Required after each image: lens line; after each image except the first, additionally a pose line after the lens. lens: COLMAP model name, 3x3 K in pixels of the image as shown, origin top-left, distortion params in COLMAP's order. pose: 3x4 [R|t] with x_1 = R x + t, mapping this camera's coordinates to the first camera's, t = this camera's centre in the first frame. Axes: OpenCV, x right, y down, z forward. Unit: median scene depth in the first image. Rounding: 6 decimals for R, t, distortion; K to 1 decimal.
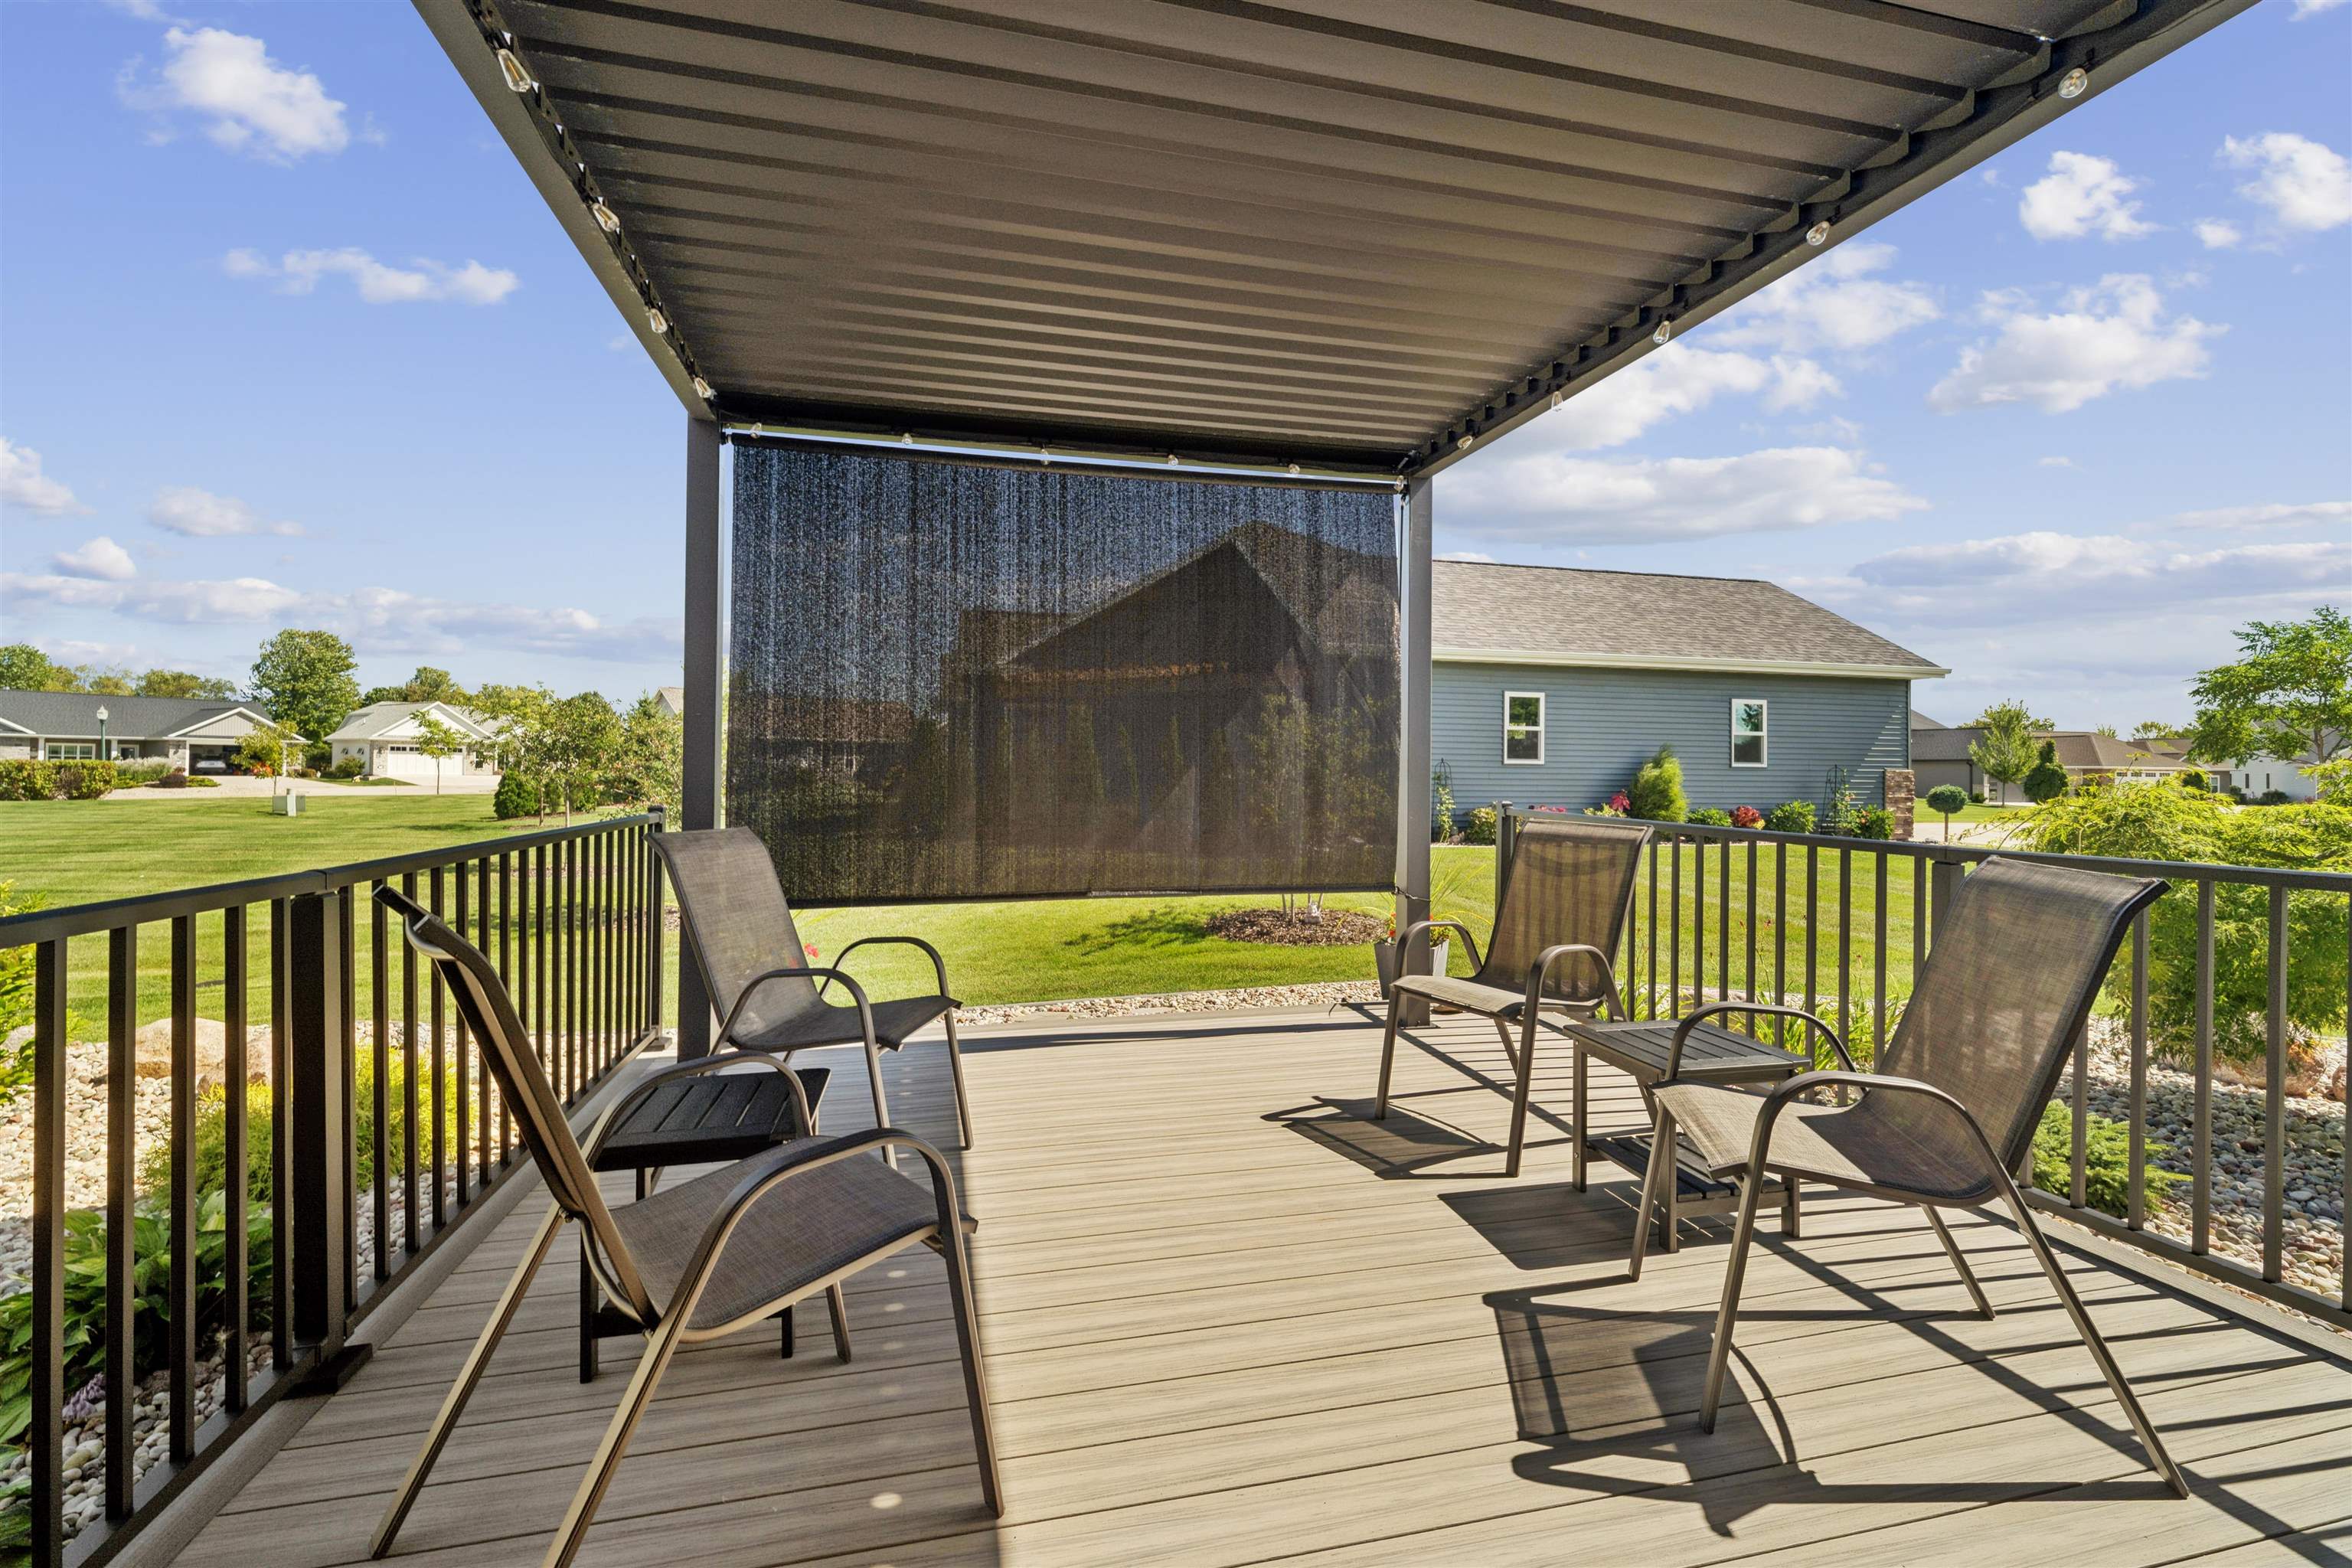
lens RADIAL K [[996.8, 0, 1182.9], [0, 996.8, 766.4], [0, 0, 1]] dist [0.003334, 0.000120]
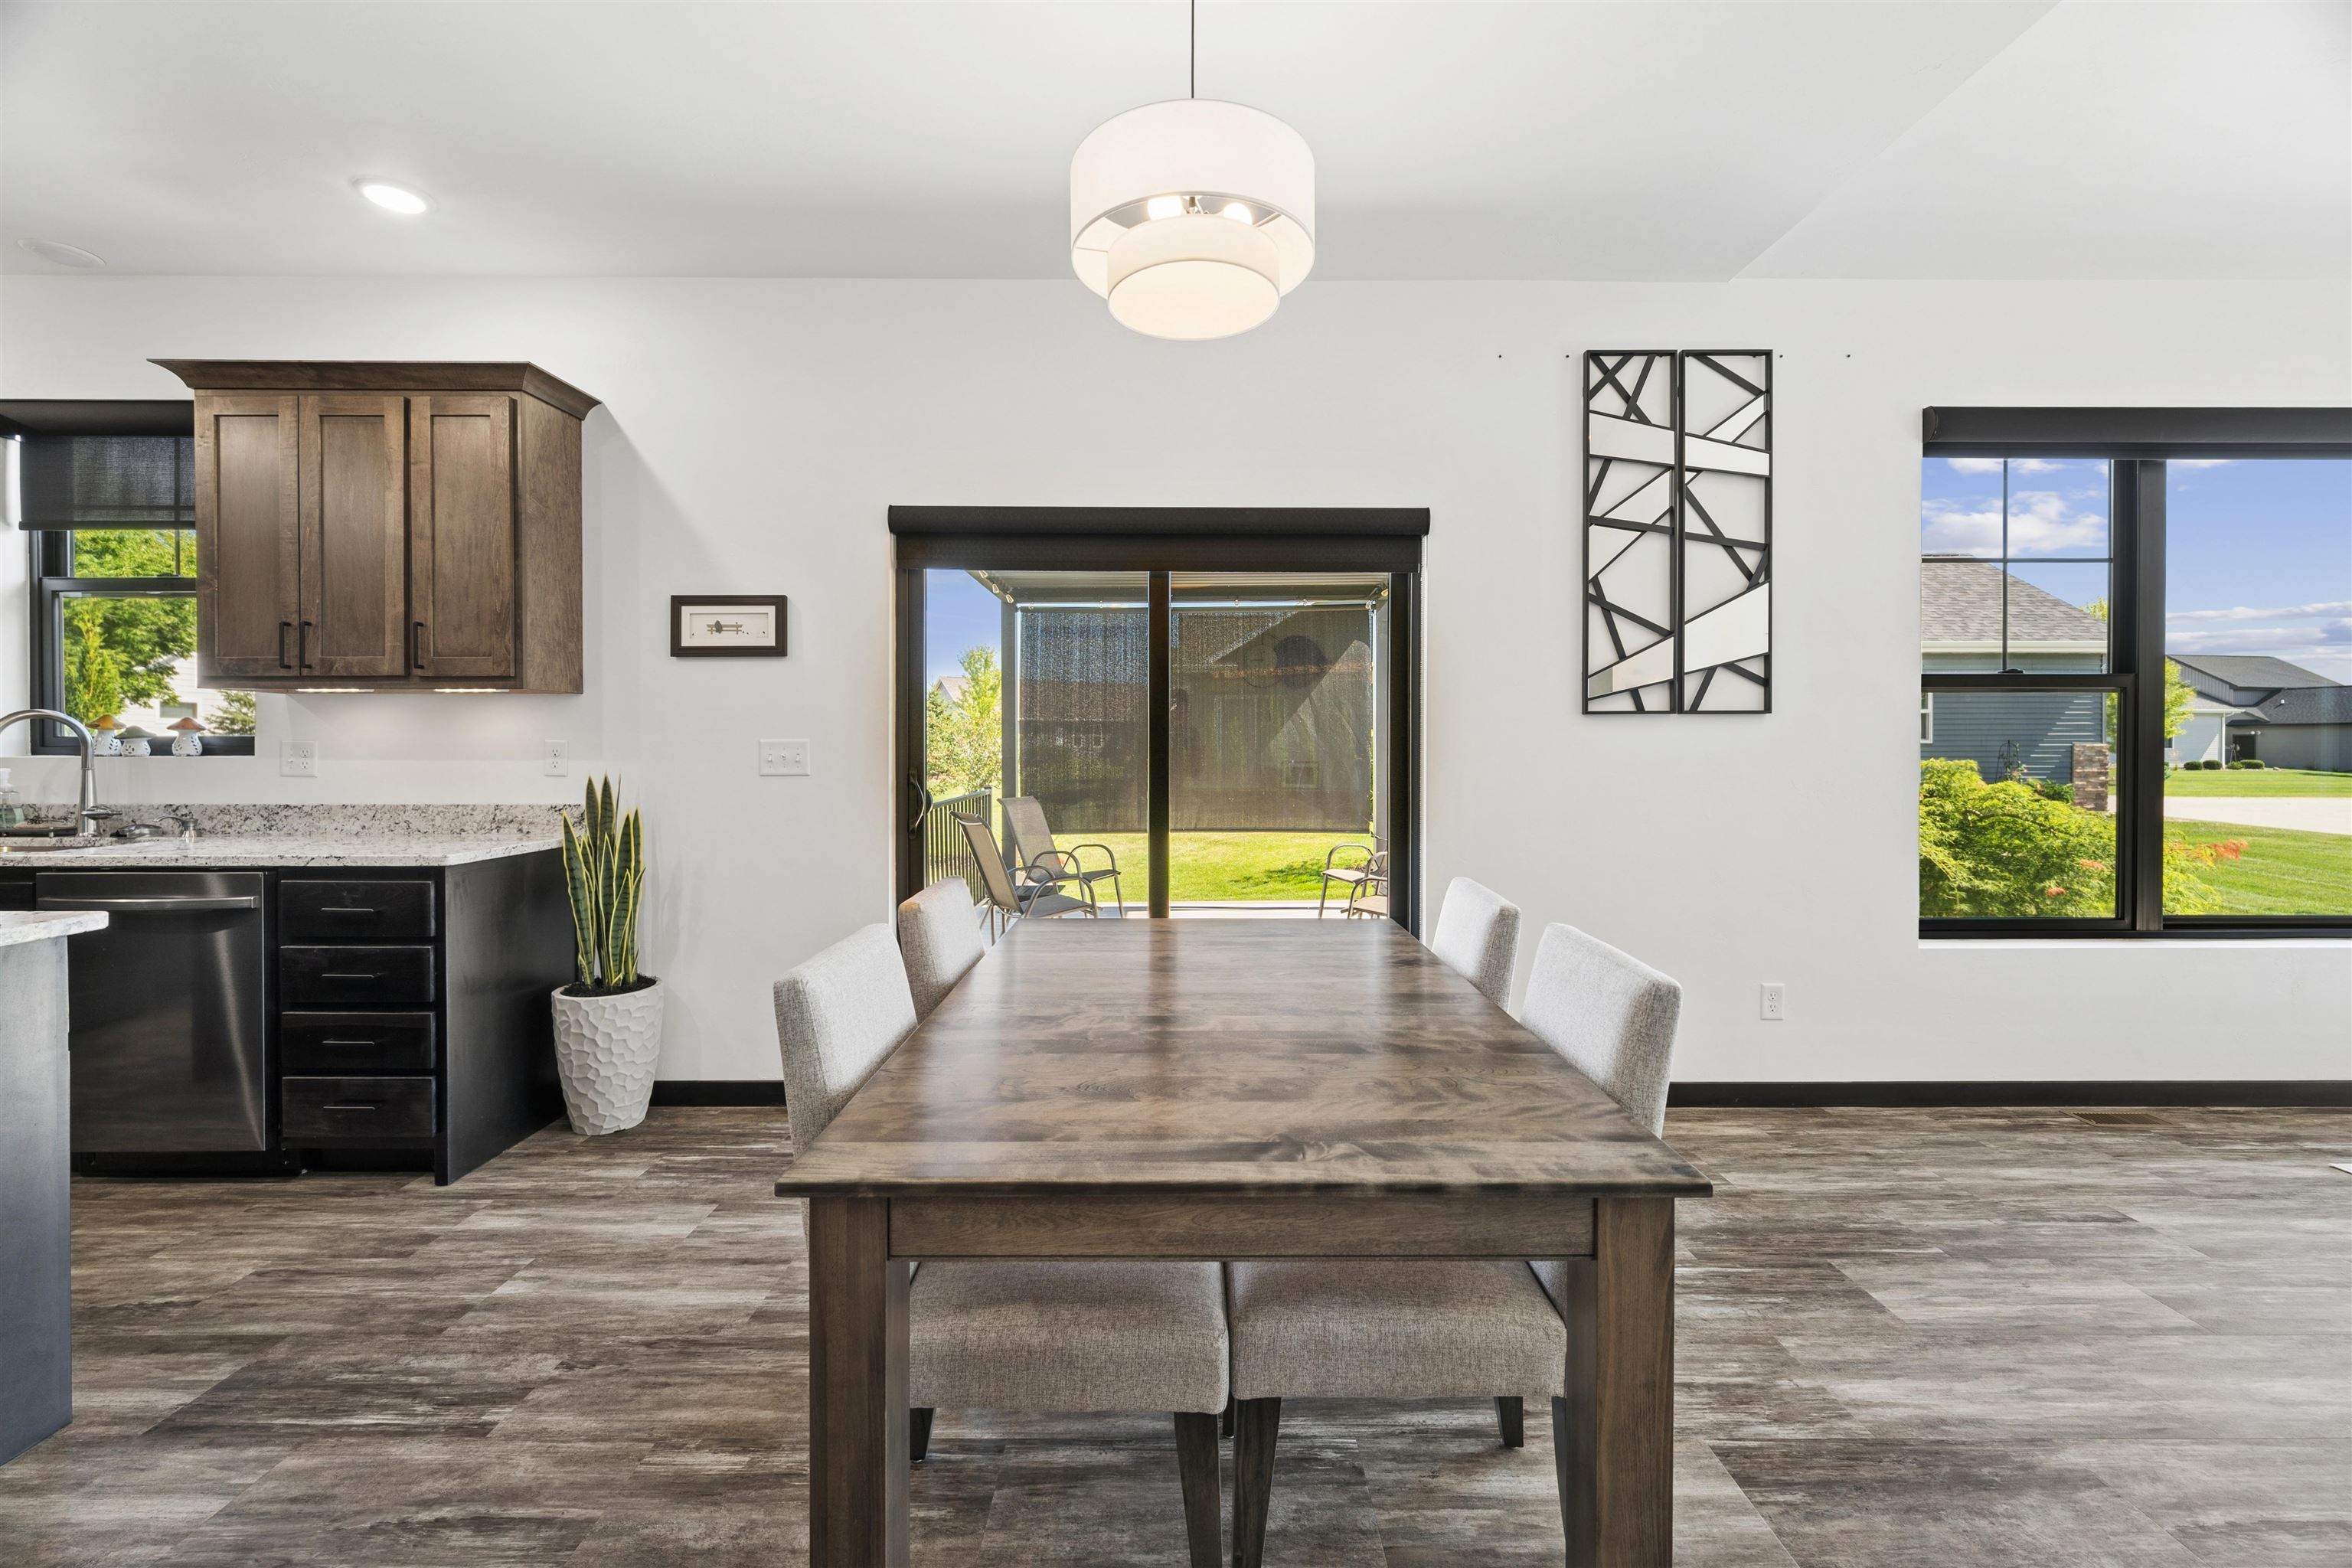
lens RADIAL K [[996.8, 0, 1179.8], [0, 996.8, 764.5], [0, 0, 1]] dist [0.003334, 0.000120]
pose [[0.970913, -0.006367, -0.239347, 0.074236], [0.011984, 0.999686, 0.022020, -0.009503], [0.239131, -0.024248, 0.970684, -0.191467]]
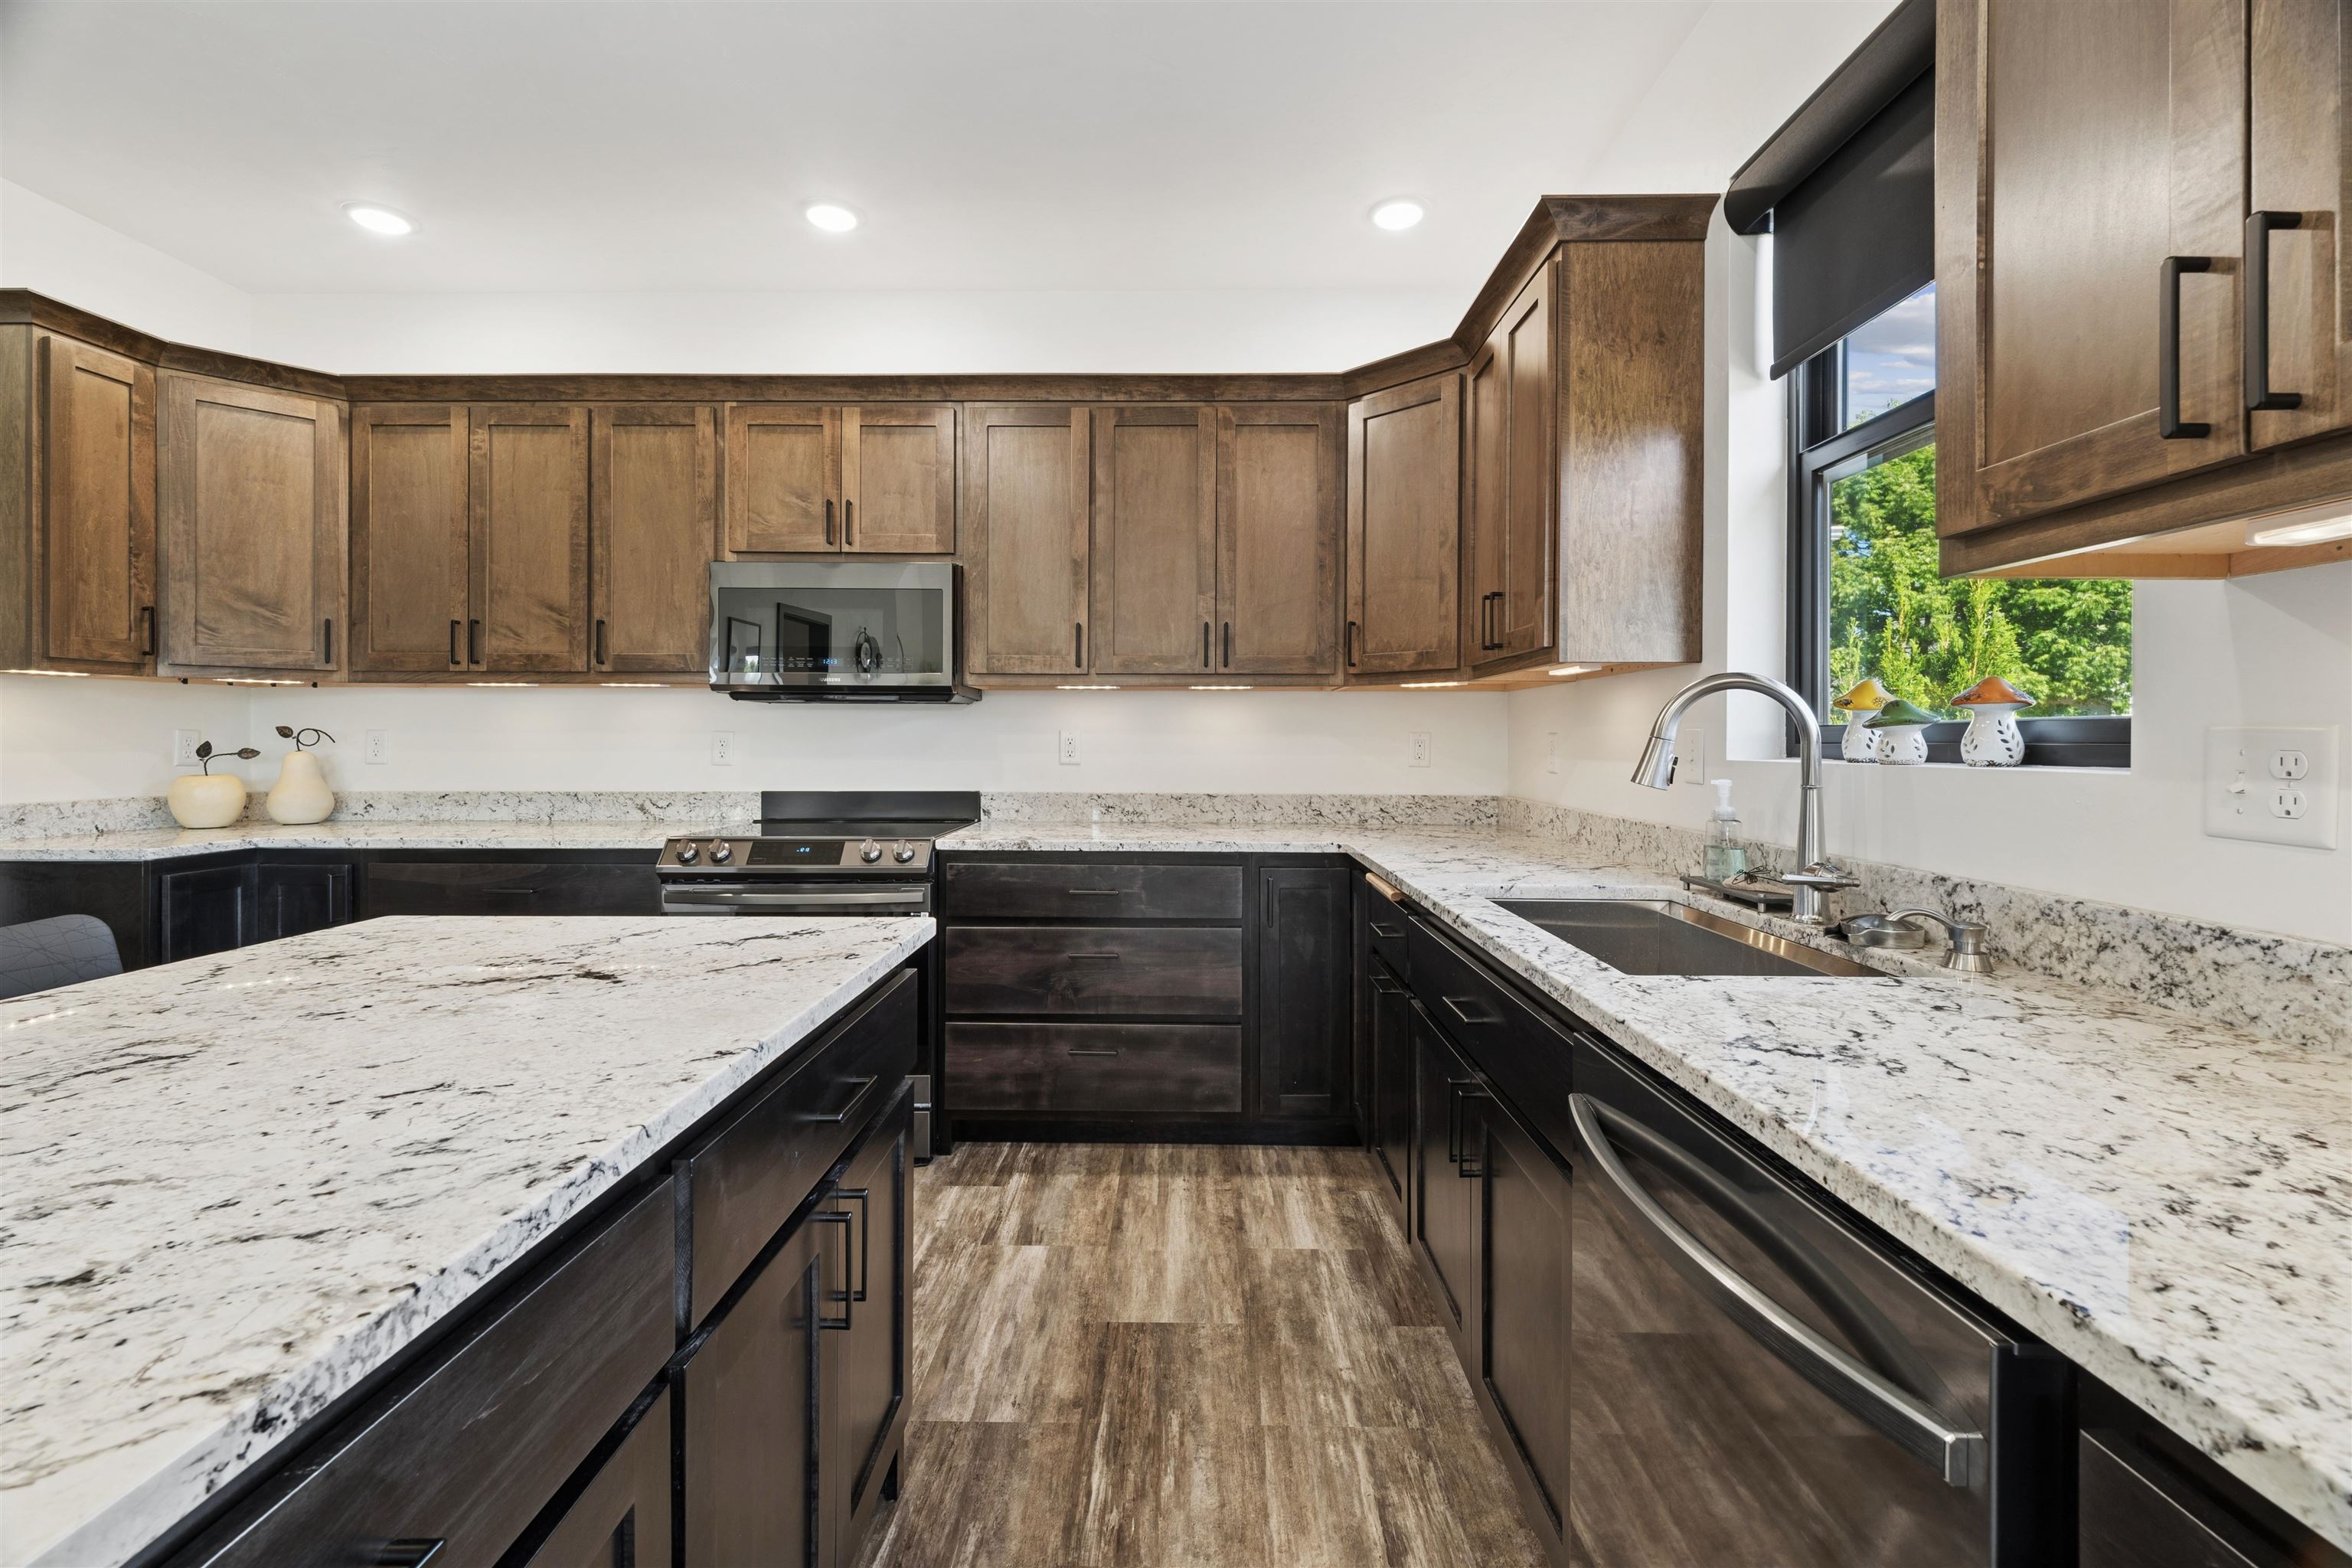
lens RADIAL K [[996.8, 0, 1181.7], [0, 996.8, 746.5], [0, 0, 1]] dist [0.003334, 0.000120]
pose [[-0.248466, -0.008781, -0.968601, -0.062991], [-0.004257, 0.999959, -0.007973, -0.009809], [0.968631, 0.002142, -0.248493, -0.092938]]
